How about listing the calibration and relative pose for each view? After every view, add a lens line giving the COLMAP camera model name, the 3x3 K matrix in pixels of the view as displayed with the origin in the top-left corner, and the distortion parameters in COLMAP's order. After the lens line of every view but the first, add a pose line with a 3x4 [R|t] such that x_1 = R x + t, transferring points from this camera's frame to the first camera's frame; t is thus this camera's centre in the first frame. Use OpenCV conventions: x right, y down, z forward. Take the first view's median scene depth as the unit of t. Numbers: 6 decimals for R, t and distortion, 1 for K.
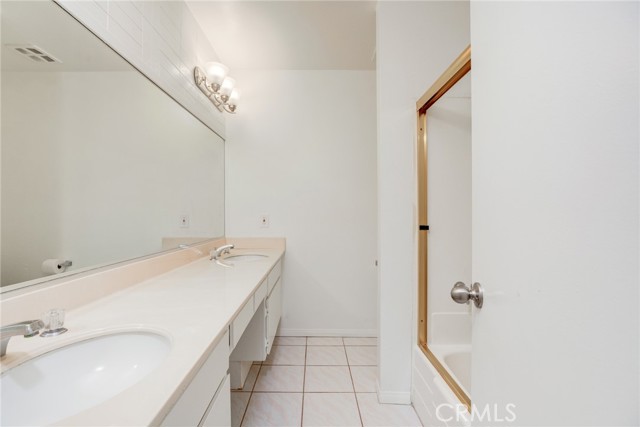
lens RADIAL K [[295.9, 0, 322.2], [0, 295.9, 214.6], [0, 0, 1]] dist [-0.019511, 0.006183]
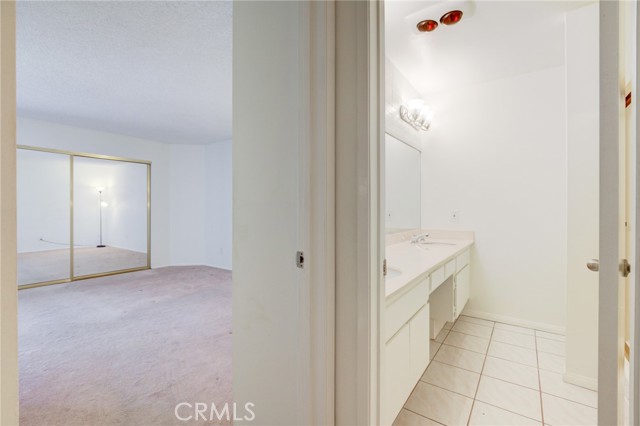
lens RADIAL K [[295.9, 0, 316.6], [0, 295.9, 211.5], [0, 0, 1]] dist [-0.019511, 0.006183]
pose [[0.801891, 0.001634, -0.597468, 0.088101], [-0.002571, 0.999996, -0.000715, 0.007765], [0.597465, 0.002110, 0.801892, -0.366168]]
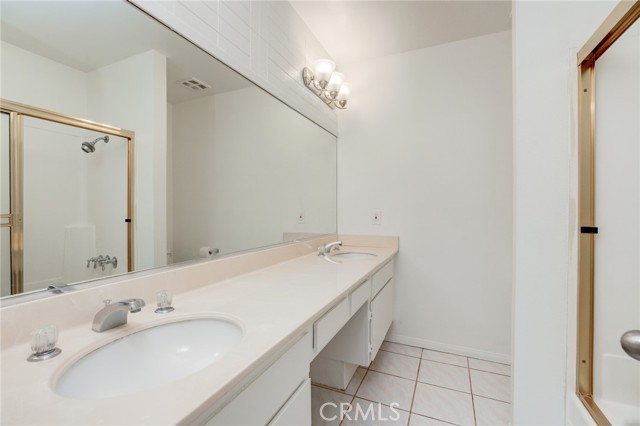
lens RADIAL K [[295.9, 0, 313.8], [0, 295.9, 213.9], [0, 0, 1]] dist [-0.019511, 0.006183]
pose [[0.899142, 0.005634, -0.437620, 0.052434], [-0.002763, 0.999970, 0.007196, 0.002756], [0.437648, -0.005261, 0.899131, 0.076724]]
